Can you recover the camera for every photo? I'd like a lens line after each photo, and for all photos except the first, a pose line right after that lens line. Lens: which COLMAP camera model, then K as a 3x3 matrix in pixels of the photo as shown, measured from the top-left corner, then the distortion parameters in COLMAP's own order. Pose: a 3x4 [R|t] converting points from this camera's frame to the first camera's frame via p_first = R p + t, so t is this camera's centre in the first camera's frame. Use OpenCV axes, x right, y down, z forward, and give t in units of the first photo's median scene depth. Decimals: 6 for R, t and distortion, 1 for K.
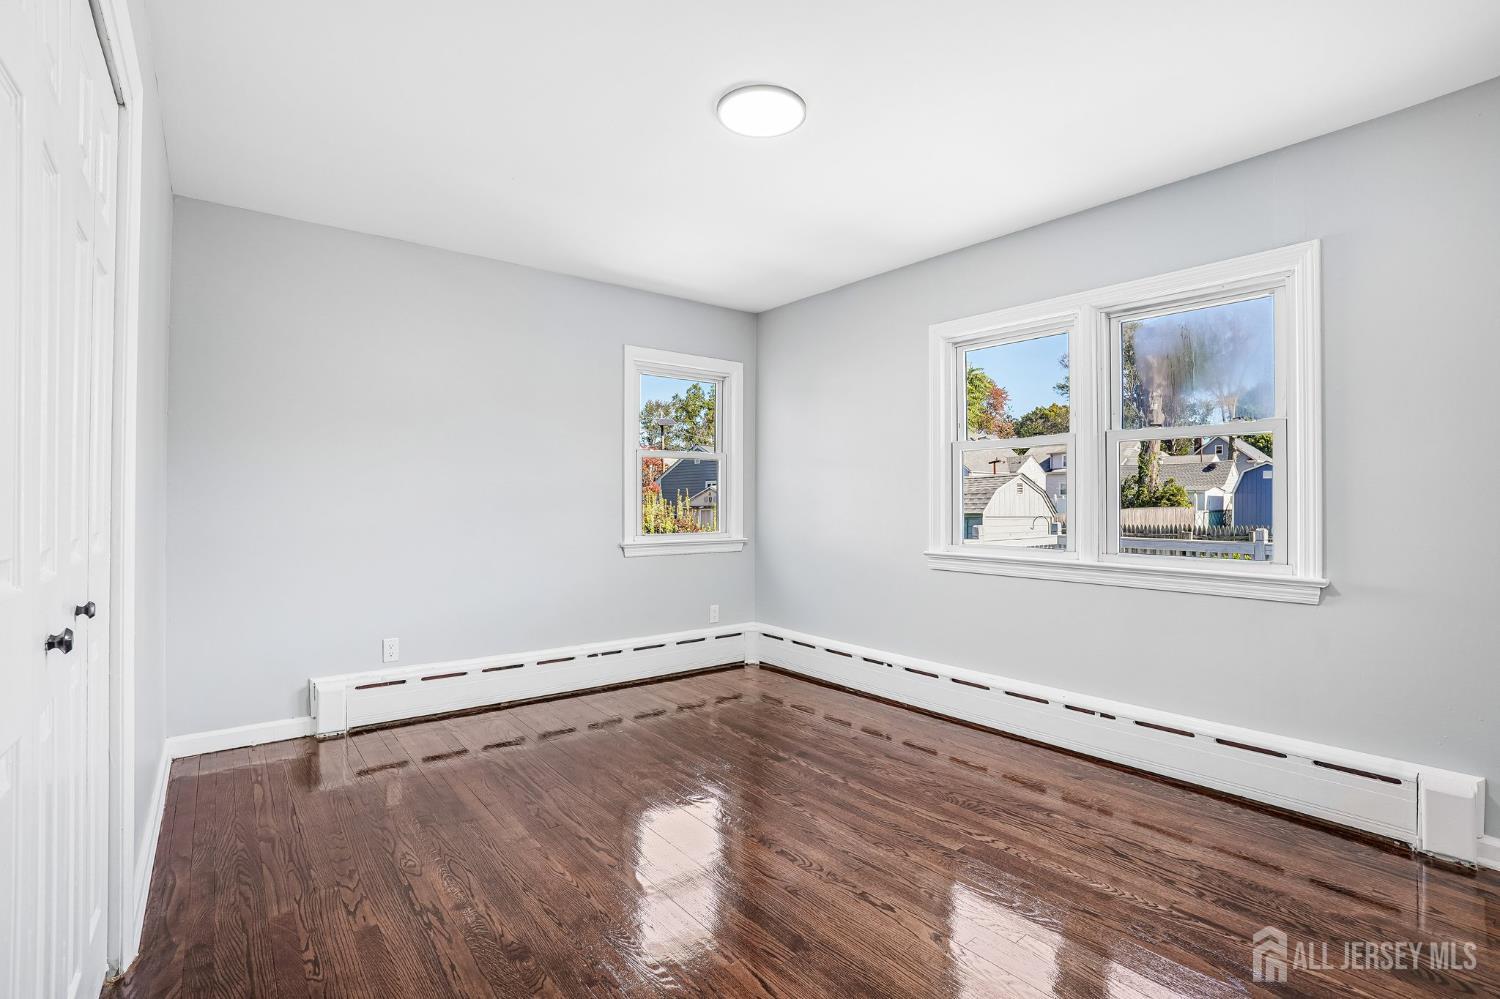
lens RADIAL K [[695.0, 0, 755.7], [0, 695.0, 501.7], [0, 0, 1]] dist [-0.076780, 0.027503]
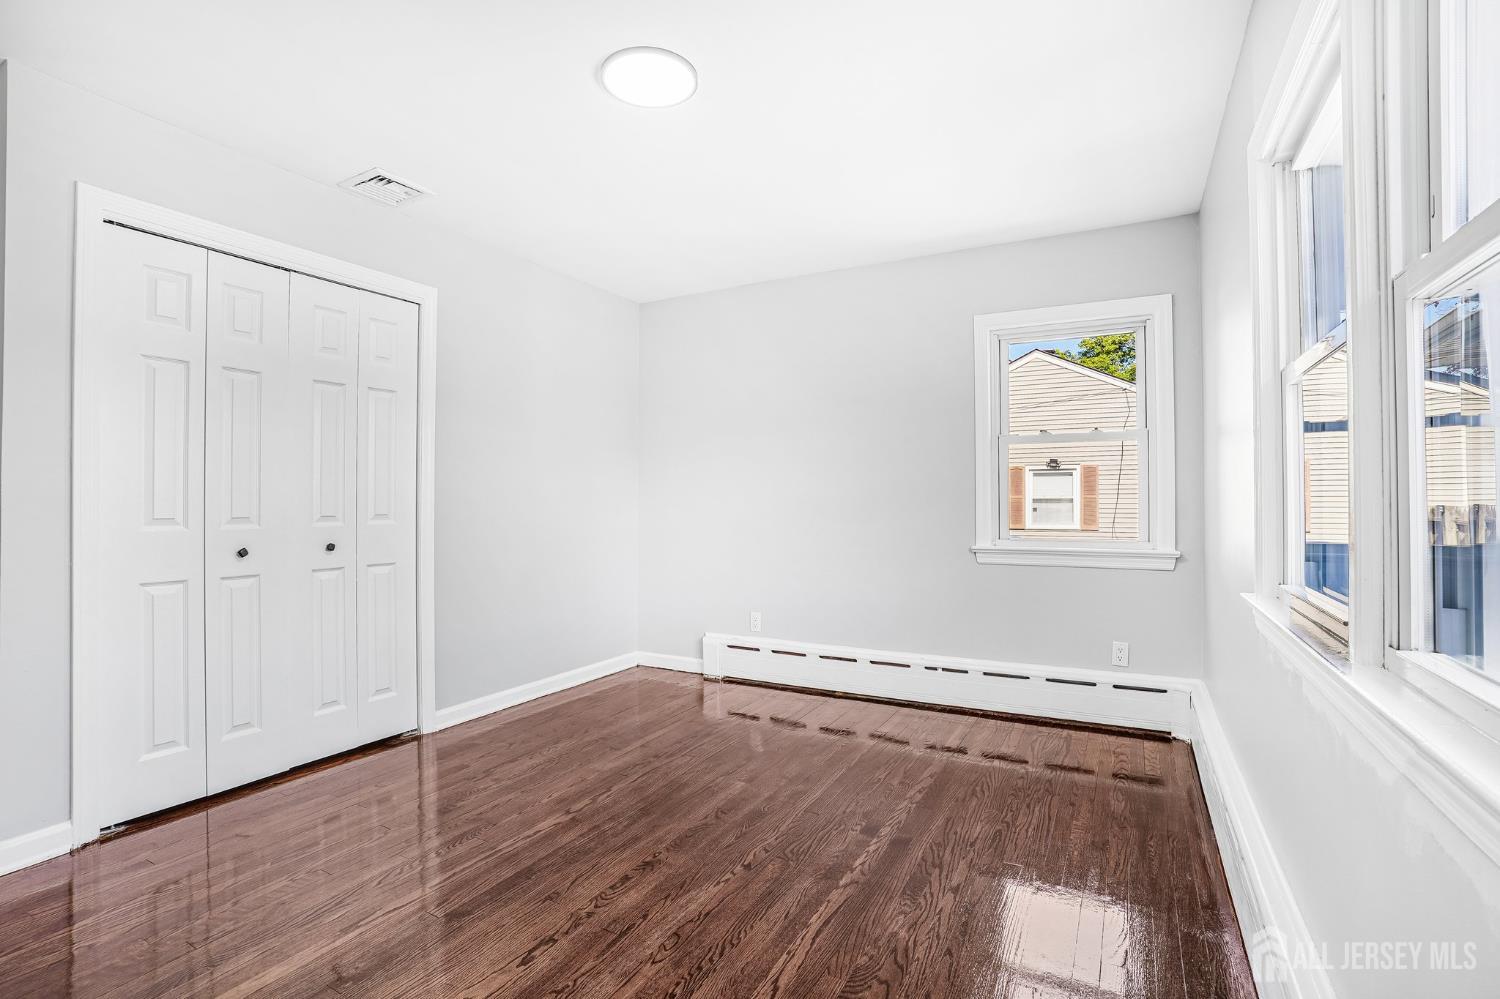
lens RADIAL K [[695.0, 0, 746.5], [0, 695.0, 497.2], [0, 0, 1]] dist [-0.076780, 0.027503]
pose [[0.376126, -0.010265, -0.926511, 0.652770], [0.004282, 0.999947, -0.009340, 0.006651], [0.926558, -0.000454, 0.376151, 0.552361]]
